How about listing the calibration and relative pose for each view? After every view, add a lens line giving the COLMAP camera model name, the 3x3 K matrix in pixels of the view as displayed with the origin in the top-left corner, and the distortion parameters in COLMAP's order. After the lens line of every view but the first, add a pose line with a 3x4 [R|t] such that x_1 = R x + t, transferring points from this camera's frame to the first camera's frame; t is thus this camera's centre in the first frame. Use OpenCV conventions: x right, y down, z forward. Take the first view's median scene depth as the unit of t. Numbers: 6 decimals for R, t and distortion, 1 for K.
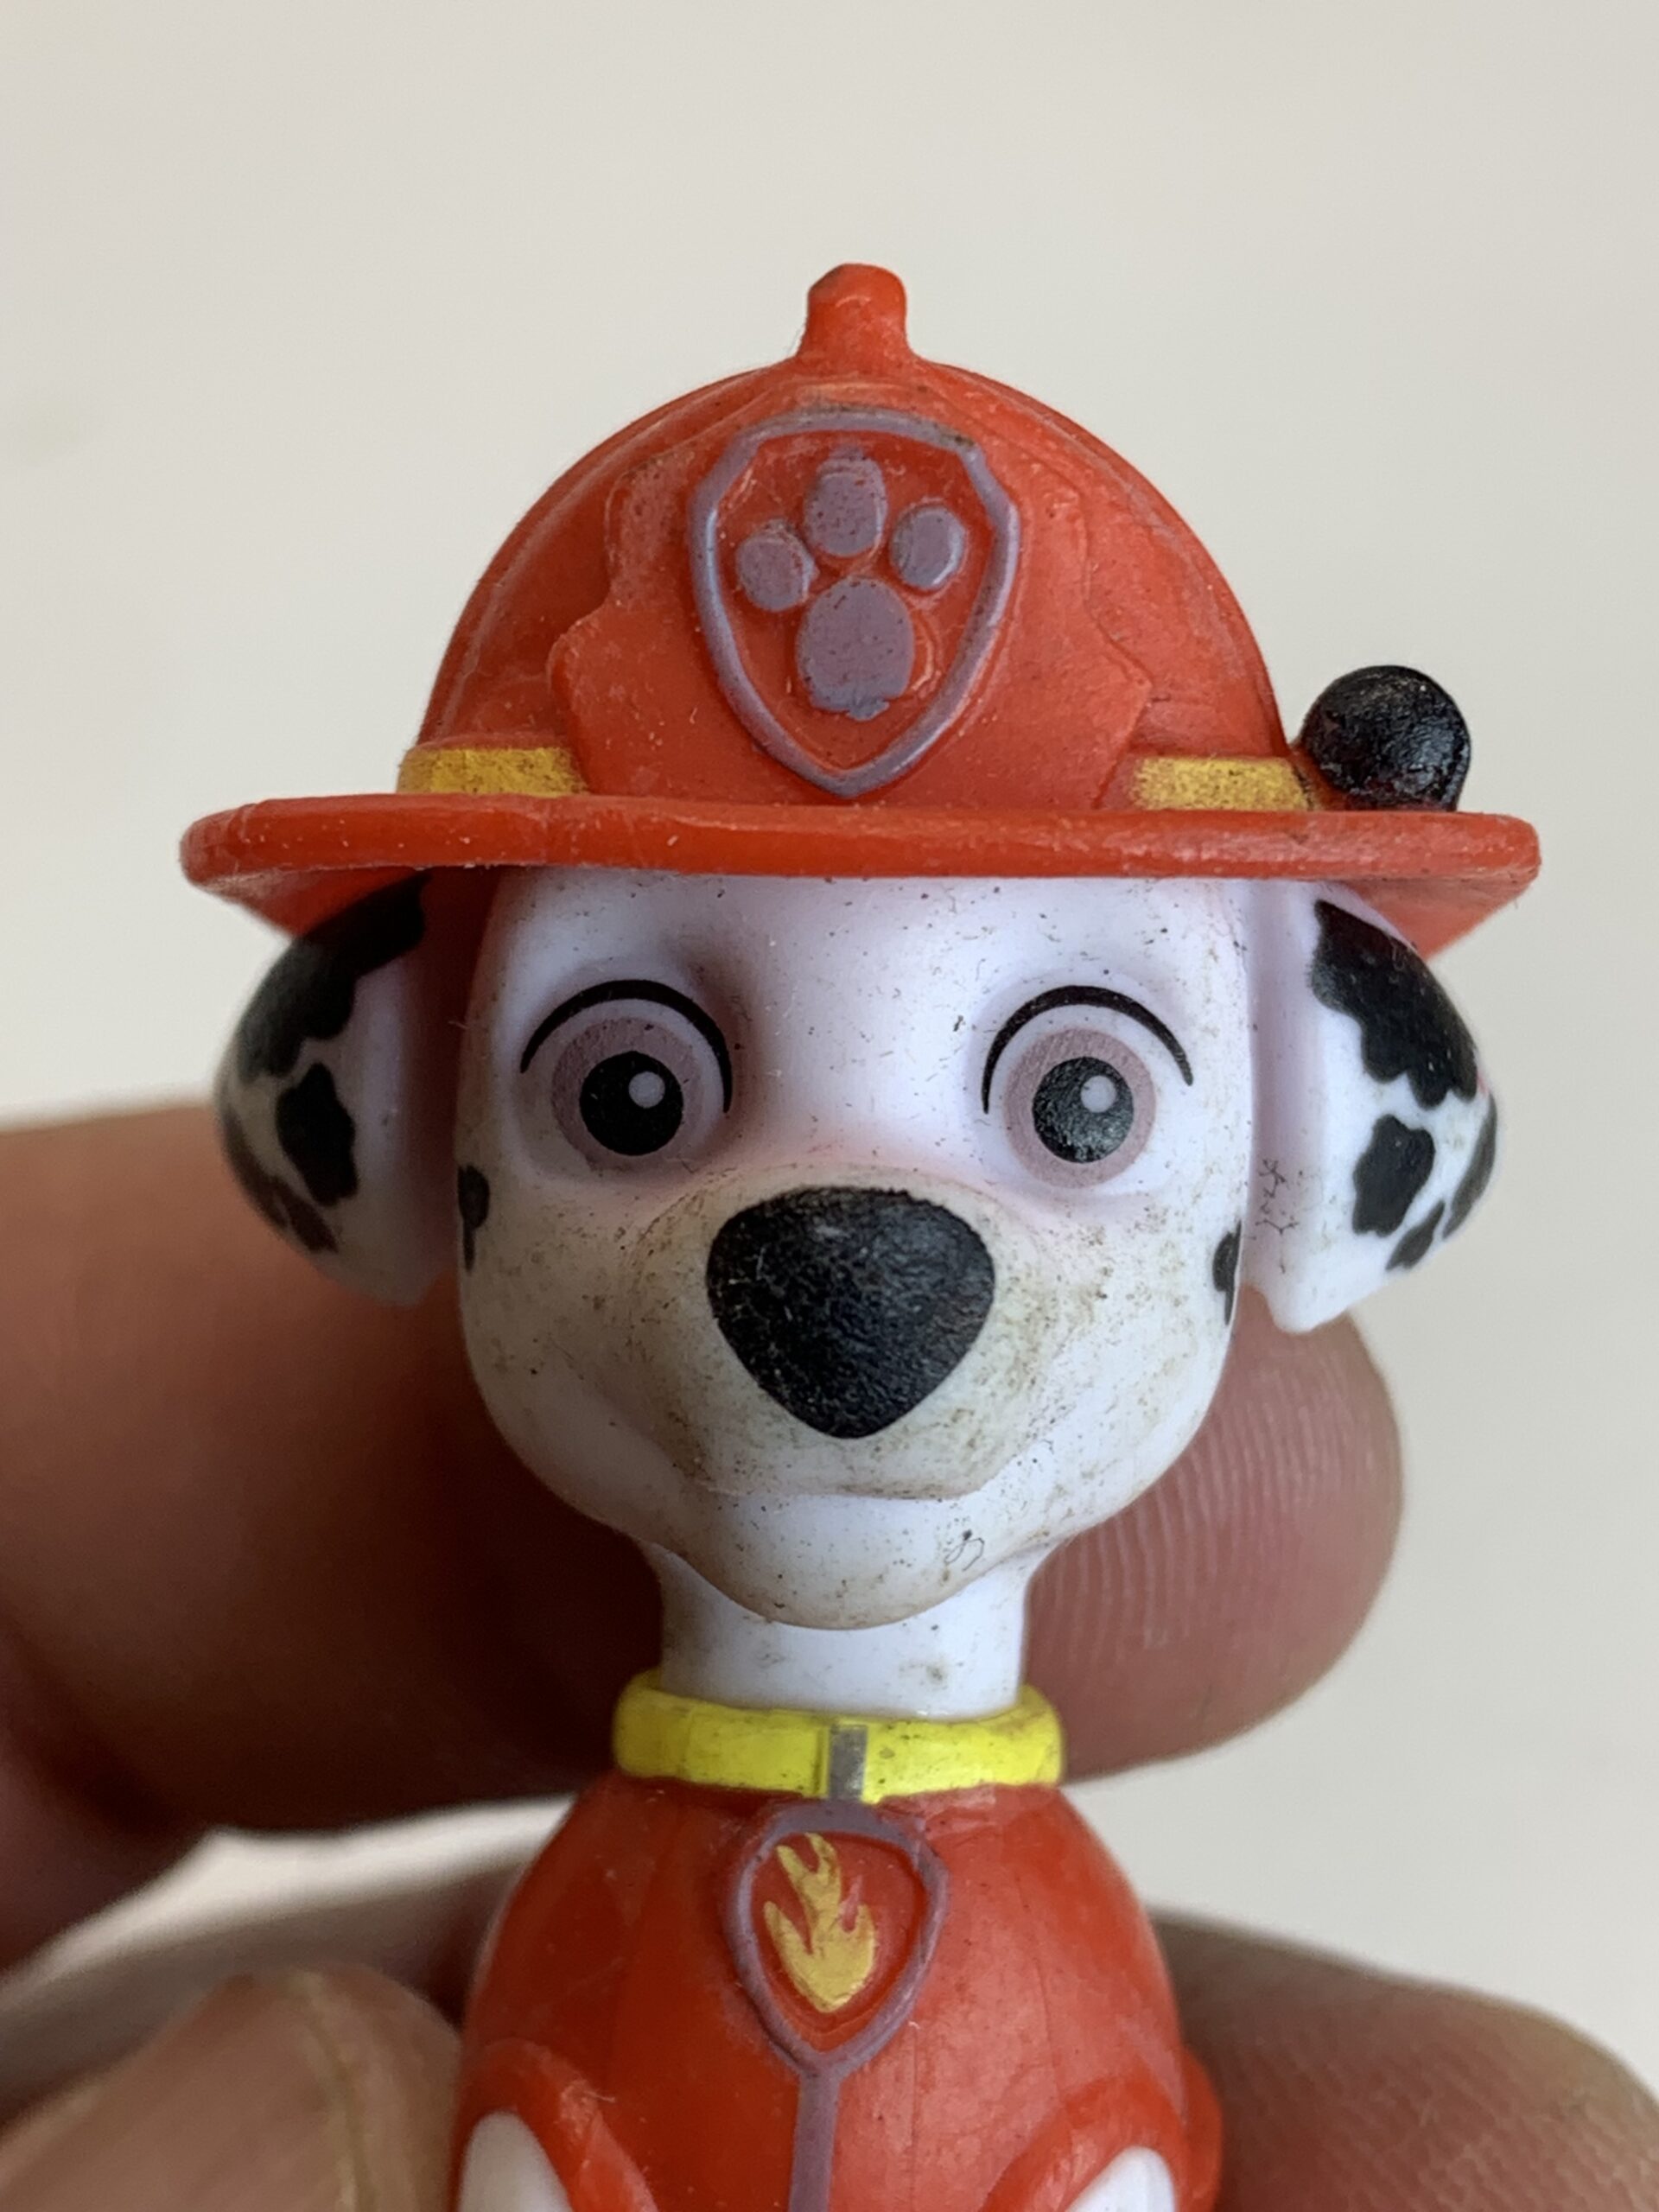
lens RADIAL K [[4219.6, 0, 820.4], [0, 4219.6, 1109.7], [0, 0, 1]] dist [0.186340, 0.000000]
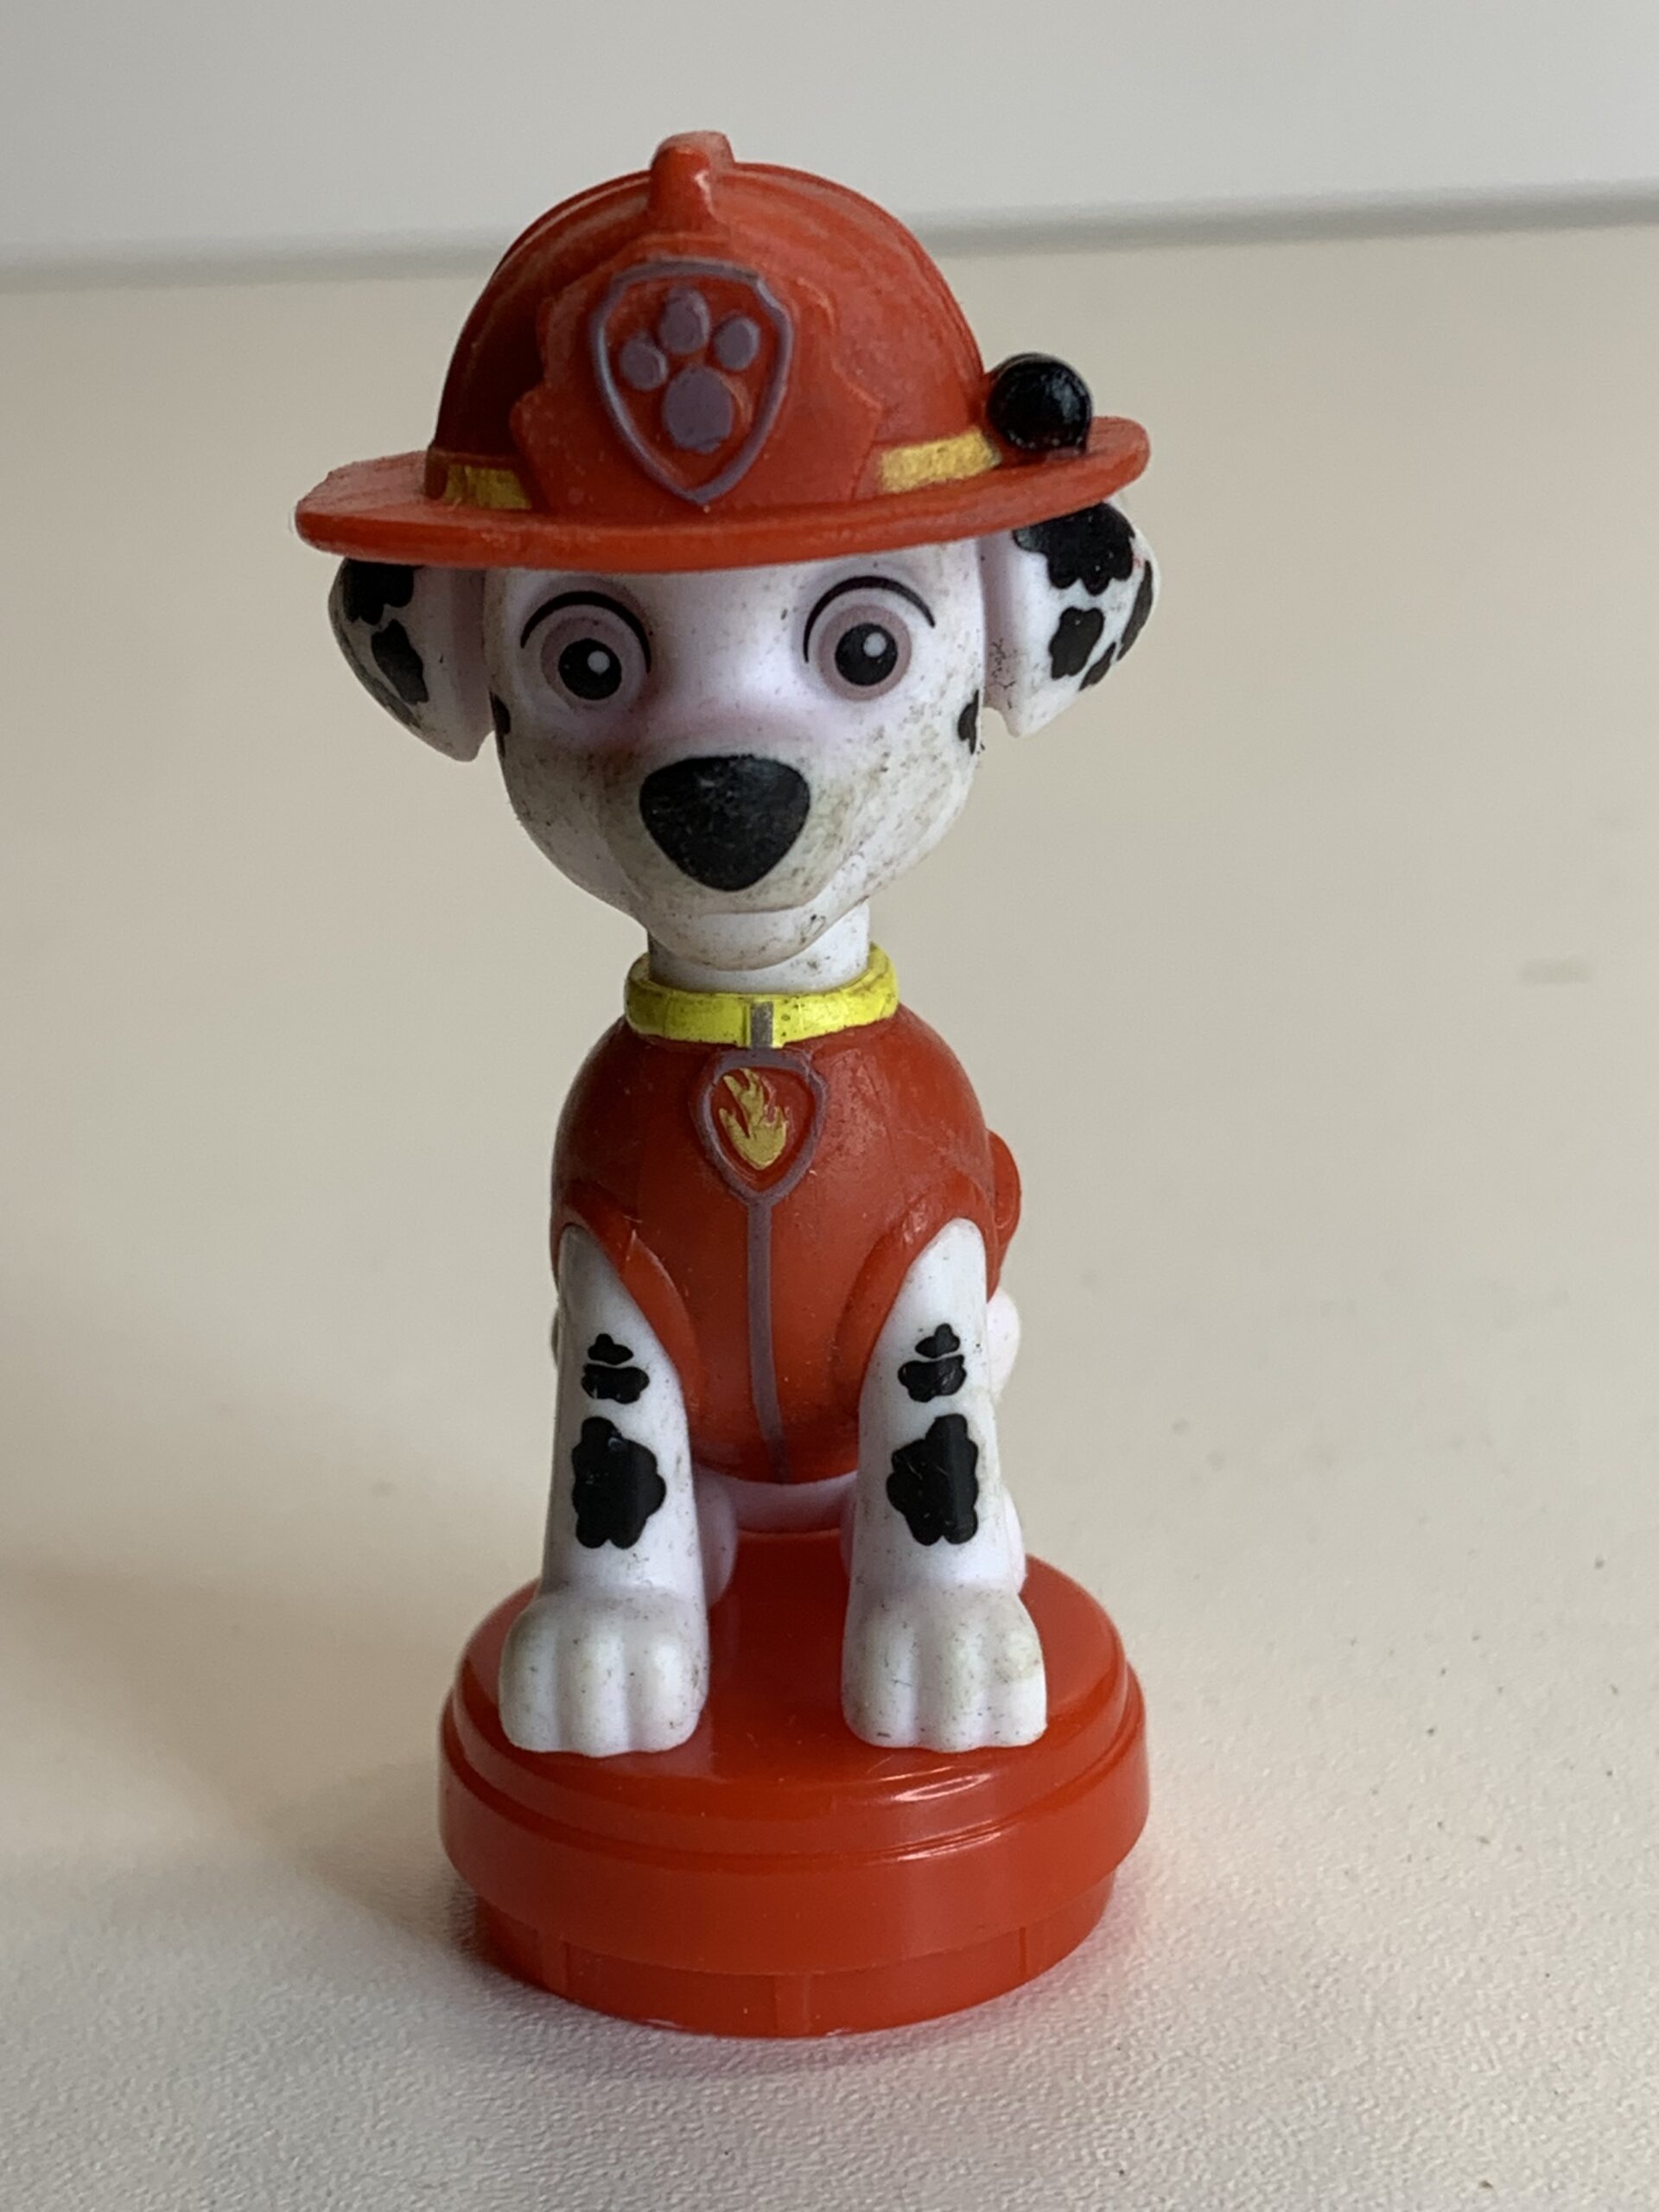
lens RADIAL K [[4219.6, 0, 832.3], [0, 4219.6, 1104.7], [0, 0, 1]] dist [0.186340, 0.000000]
pose [[0.996829, -0.069710, -0.038381, 0.099160], [0.078295, 0.945391, 0.316395, -0.351406], [0.014229, -0.318397, 0.947851, -0.599426]]
